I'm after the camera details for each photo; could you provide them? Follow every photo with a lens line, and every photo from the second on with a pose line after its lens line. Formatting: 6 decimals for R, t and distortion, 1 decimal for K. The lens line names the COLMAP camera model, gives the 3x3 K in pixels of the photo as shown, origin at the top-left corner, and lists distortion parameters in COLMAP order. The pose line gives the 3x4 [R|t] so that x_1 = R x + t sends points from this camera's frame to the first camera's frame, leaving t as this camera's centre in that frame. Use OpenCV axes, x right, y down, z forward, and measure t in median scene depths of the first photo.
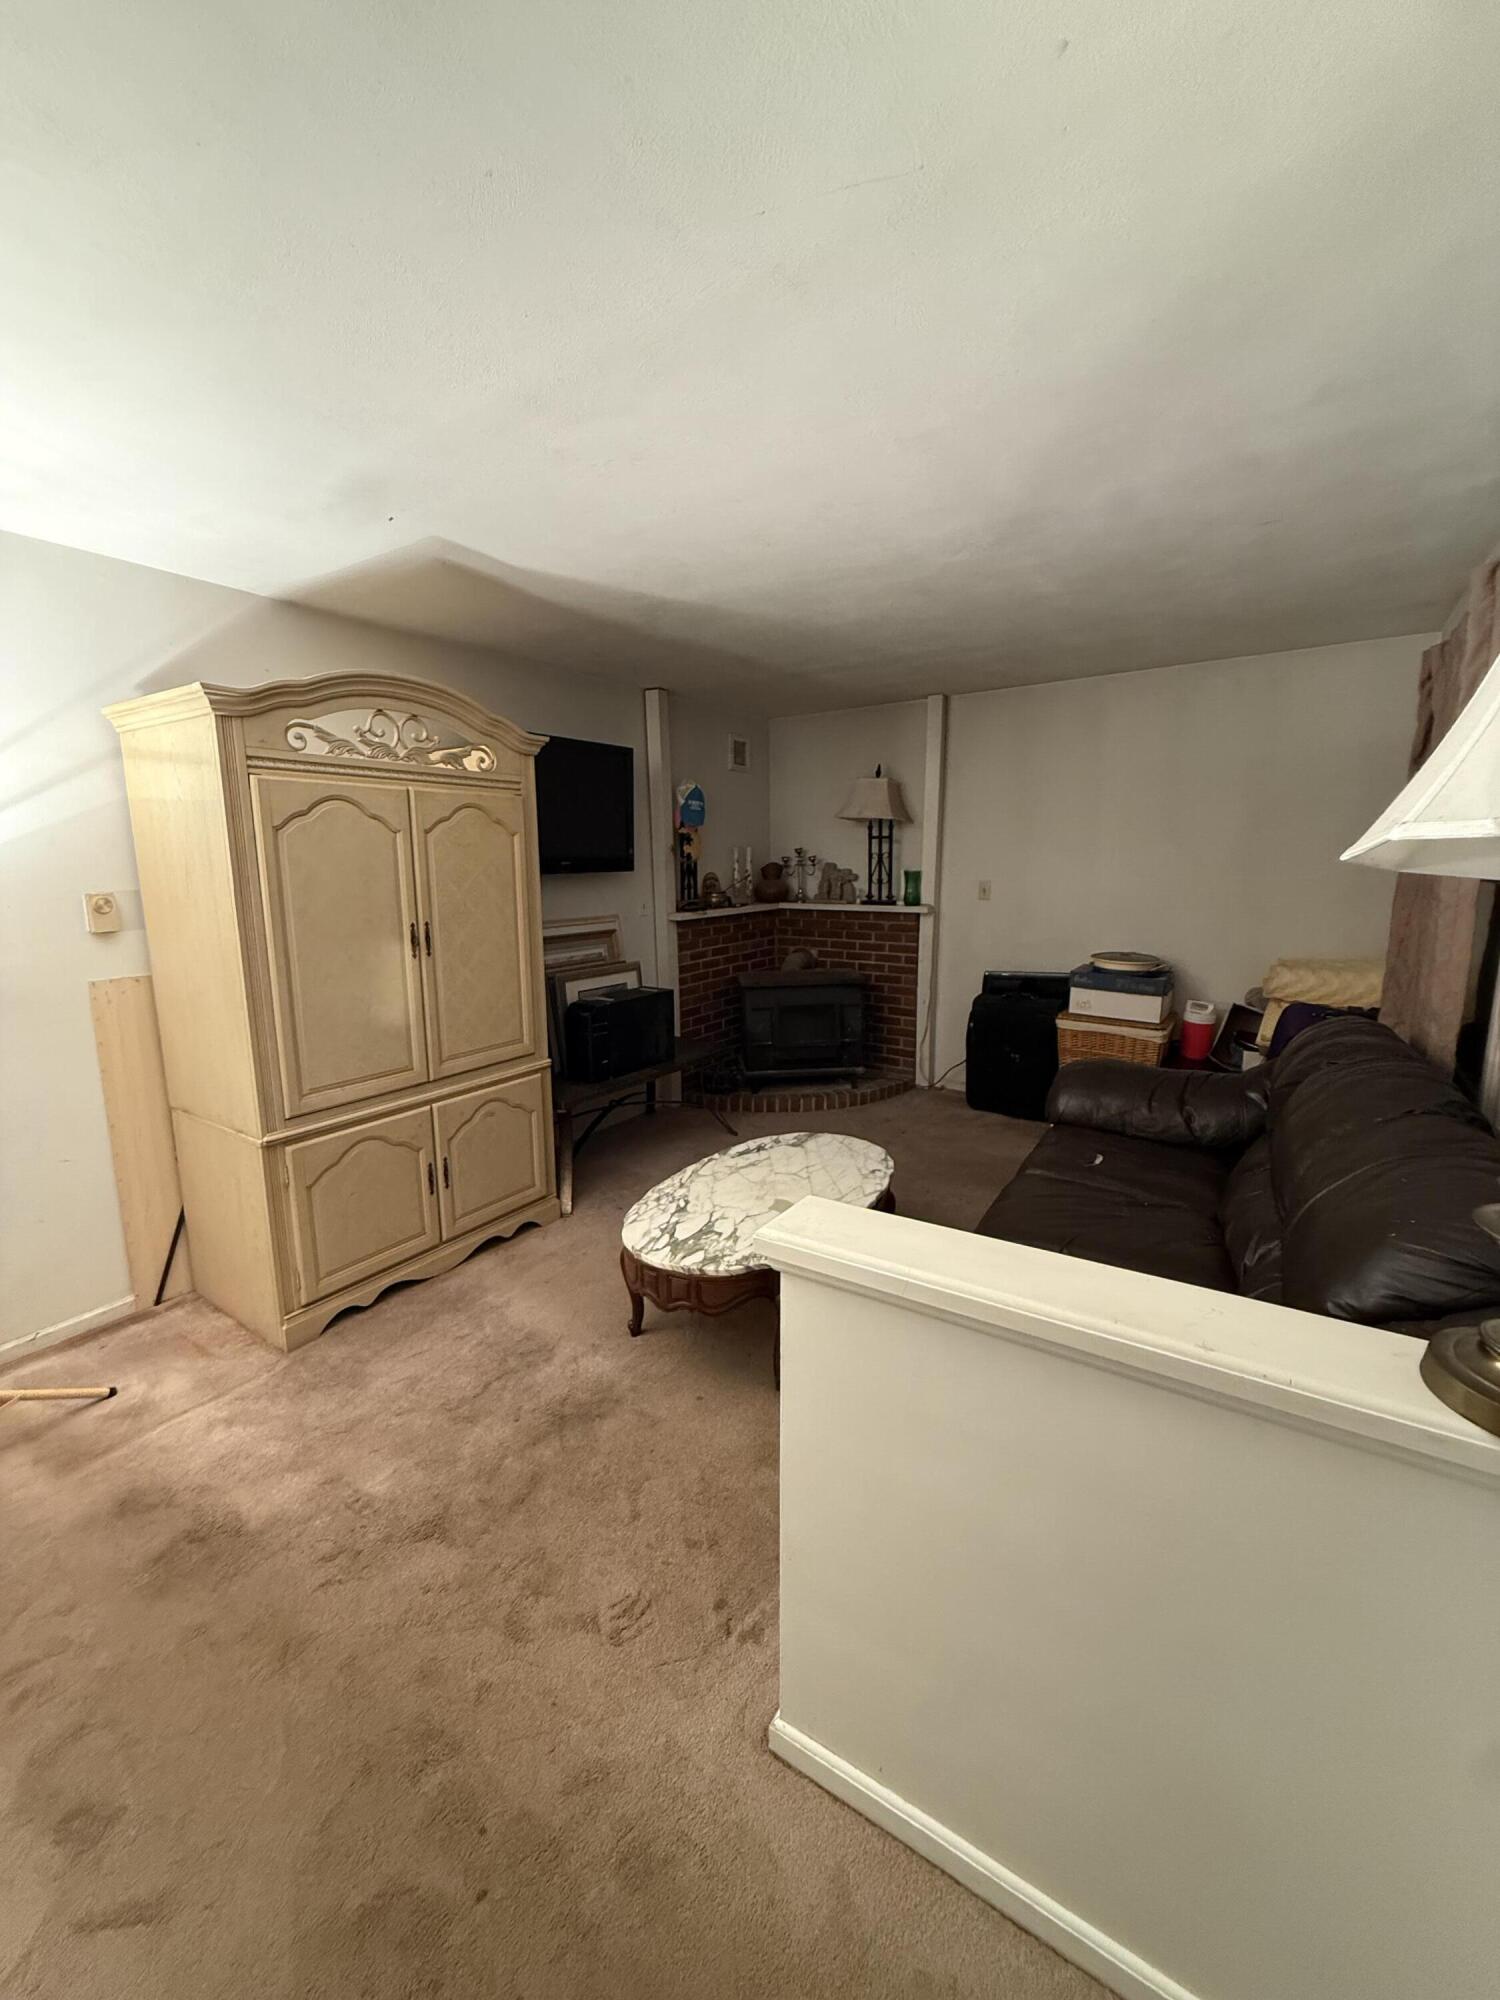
lens RADIAL K [[794.3, 0, 751.0], [0, 794.3, 994.4], [0, 0, 1]] dist [0.000094, -0.000023]
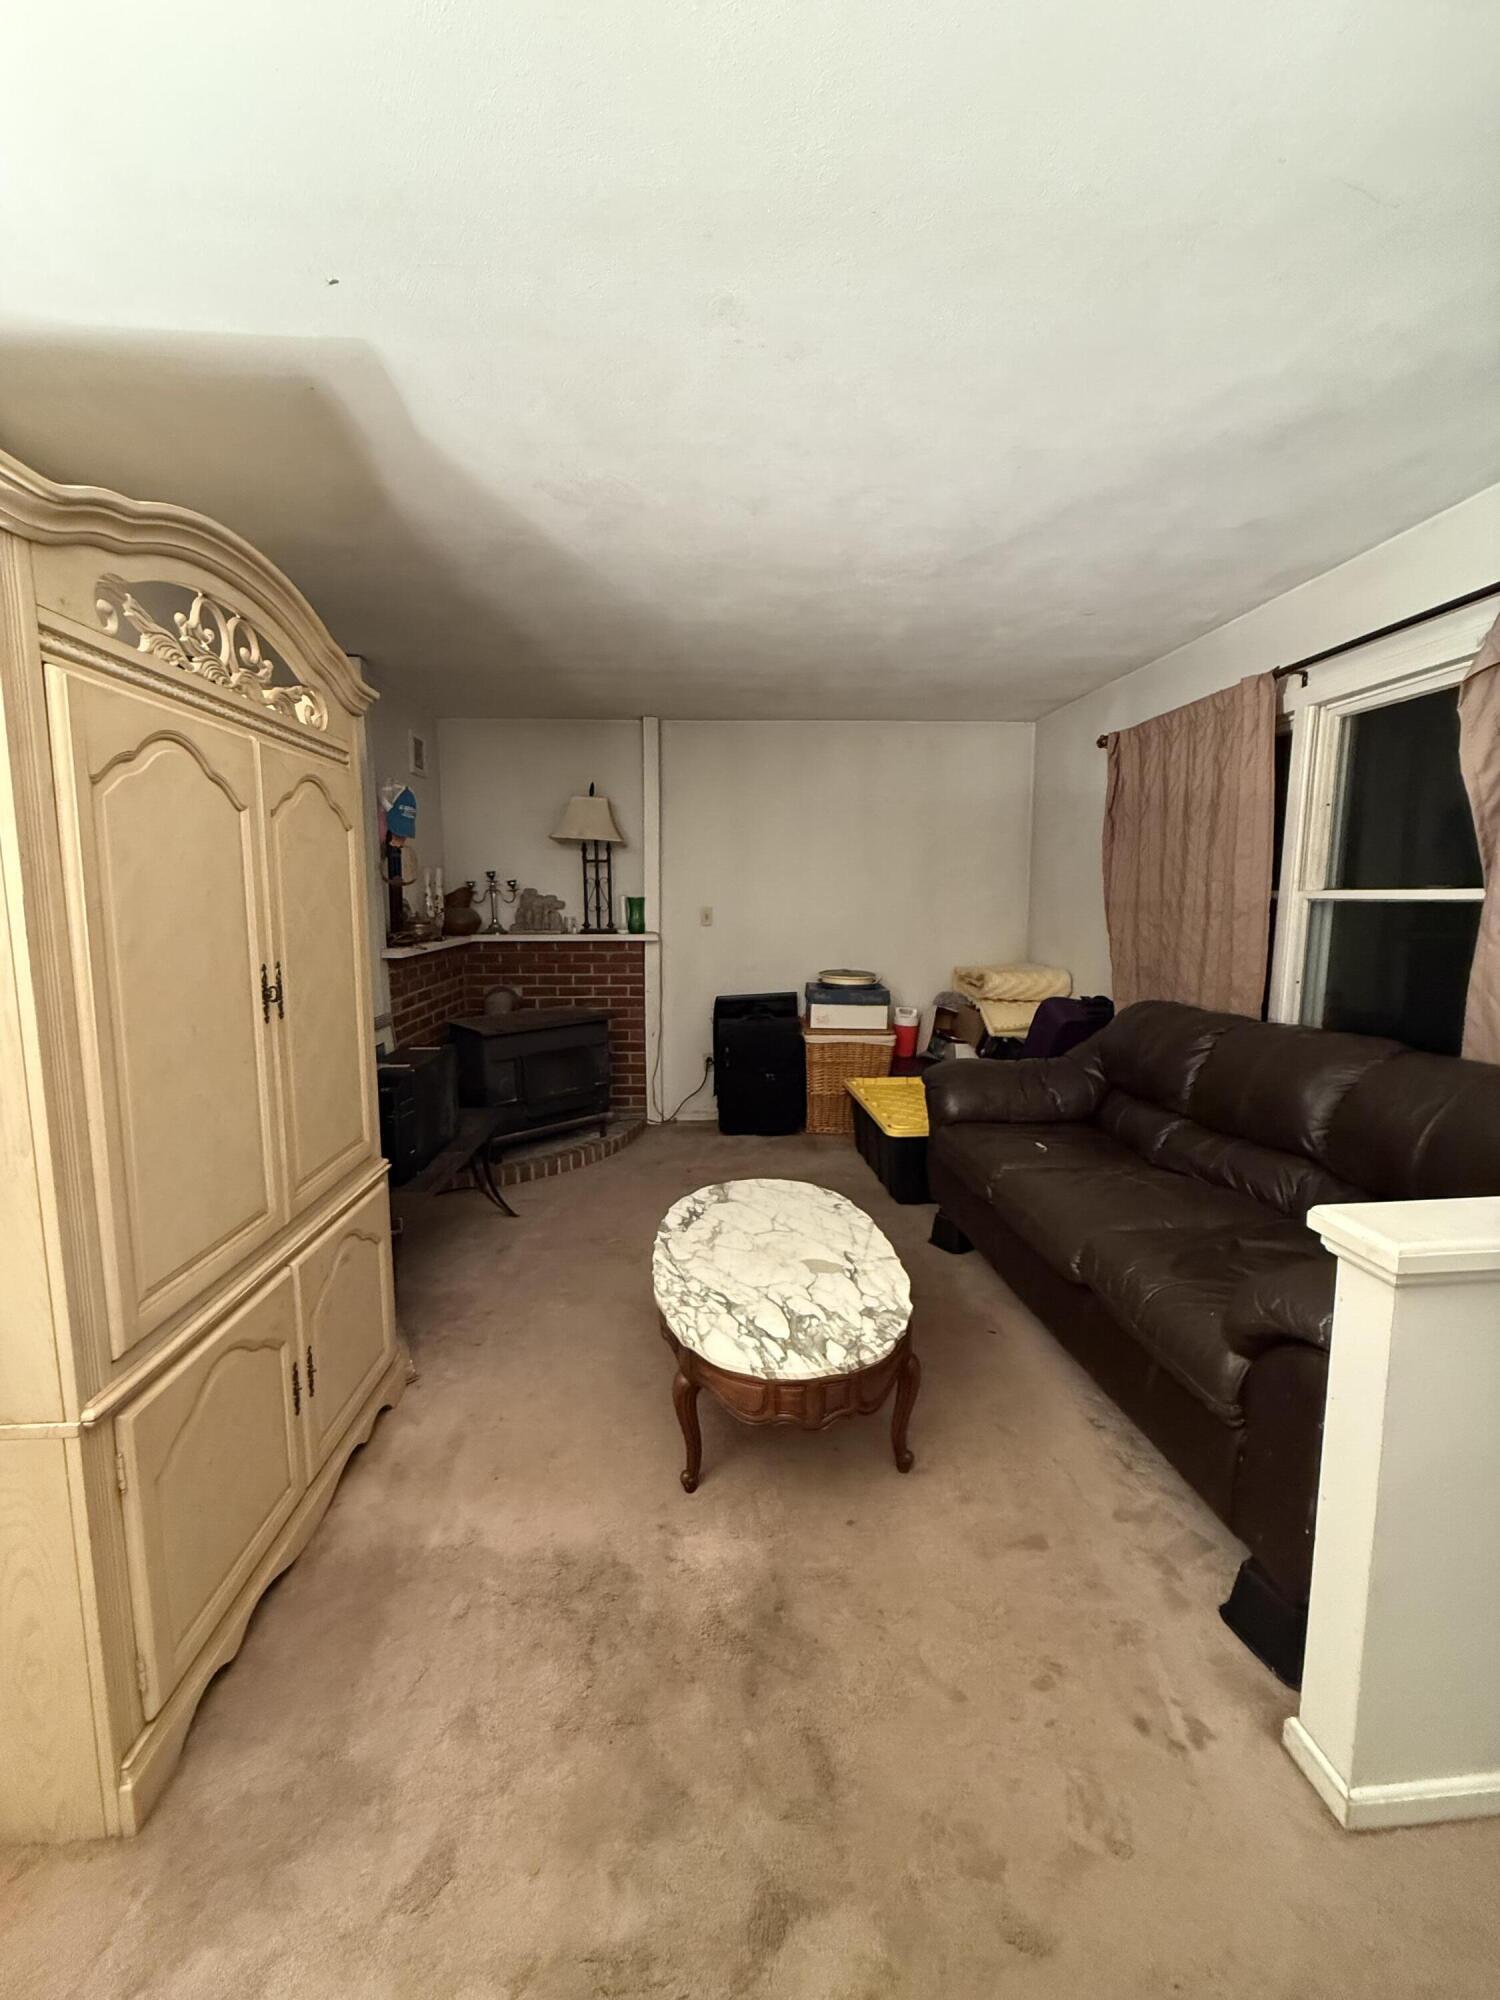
lens RADIAL K [[794.3, 0, 751.0], [0, 794.3, 994.4], [0, 0, 1]] dist [0.000094, -0.000023]
pose [[0.794263, -0.068655, 0.603682, -0.282002], [0.096825, 0.995200, -0.014211, -0.013566], [-0.599809, 0.069739, 0.797098, 0.176039]]
